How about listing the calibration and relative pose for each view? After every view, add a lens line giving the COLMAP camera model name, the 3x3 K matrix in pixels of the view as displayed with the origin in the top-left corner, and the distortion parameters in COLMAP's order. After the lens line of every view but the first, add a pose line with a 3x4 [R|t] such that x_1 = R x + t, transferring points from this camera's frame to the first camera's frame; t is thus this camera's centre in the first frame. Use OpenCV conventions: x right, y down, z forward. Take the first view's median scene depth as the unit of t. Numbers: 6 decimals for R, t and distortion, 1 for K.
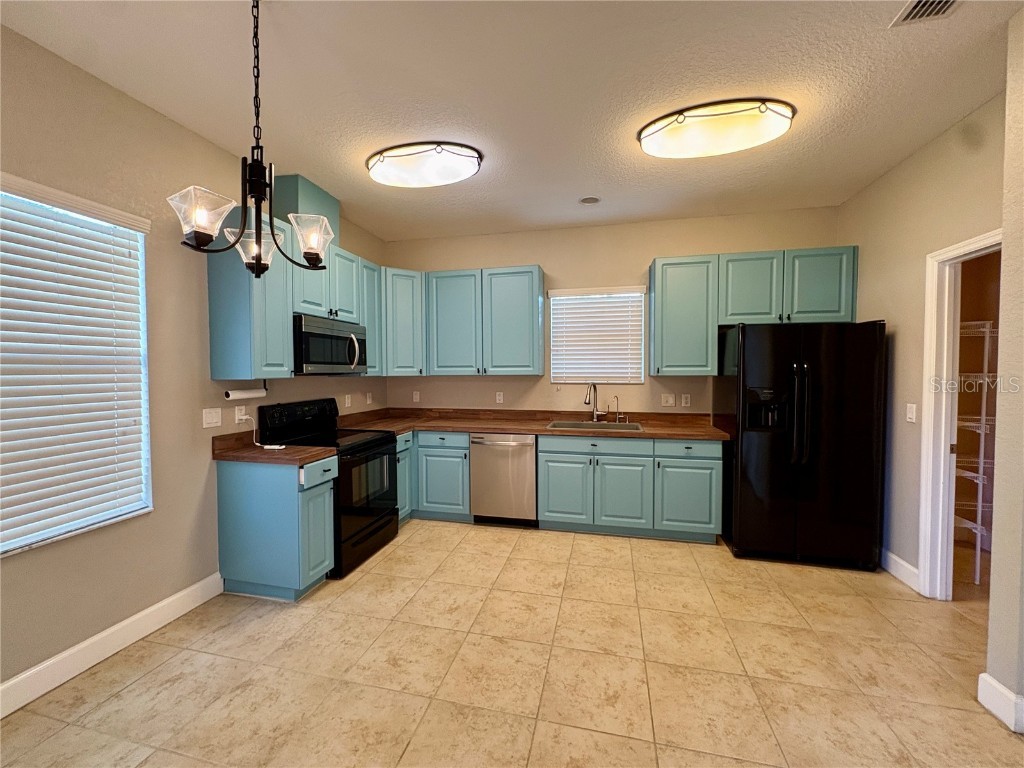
lens RADIAL K [[408.9, 0, 510.8], [0, 408.9, 382.0], [0, 0, 1]] dist [-0.002159, -0.000039]
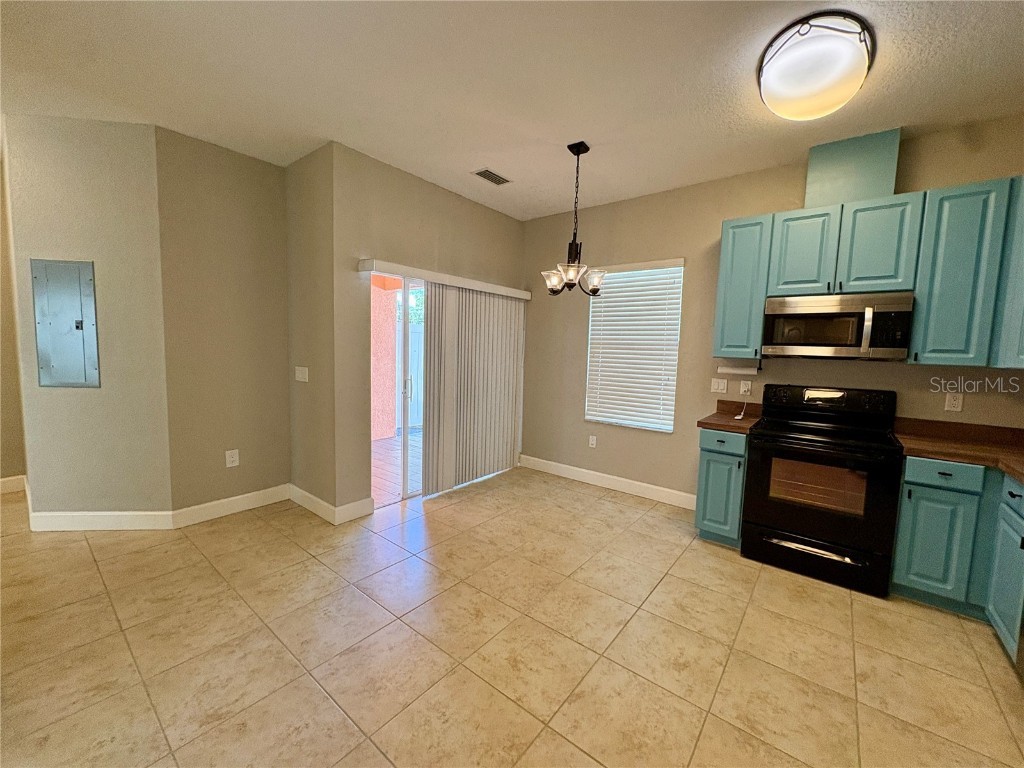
lens RADIAL K [[408.9, 0, 510.8], [0, 408.9, 382.0], [0, 0, 1]] dist [-0.002159, -0.000039]
pose [[-0.431199, 0.065839, -0.899852, 0.836751], [-0.052898, 0.993774, 0.098060, -0.023246], [0.900705, 0.089884, -0.425031, 1.008694]]
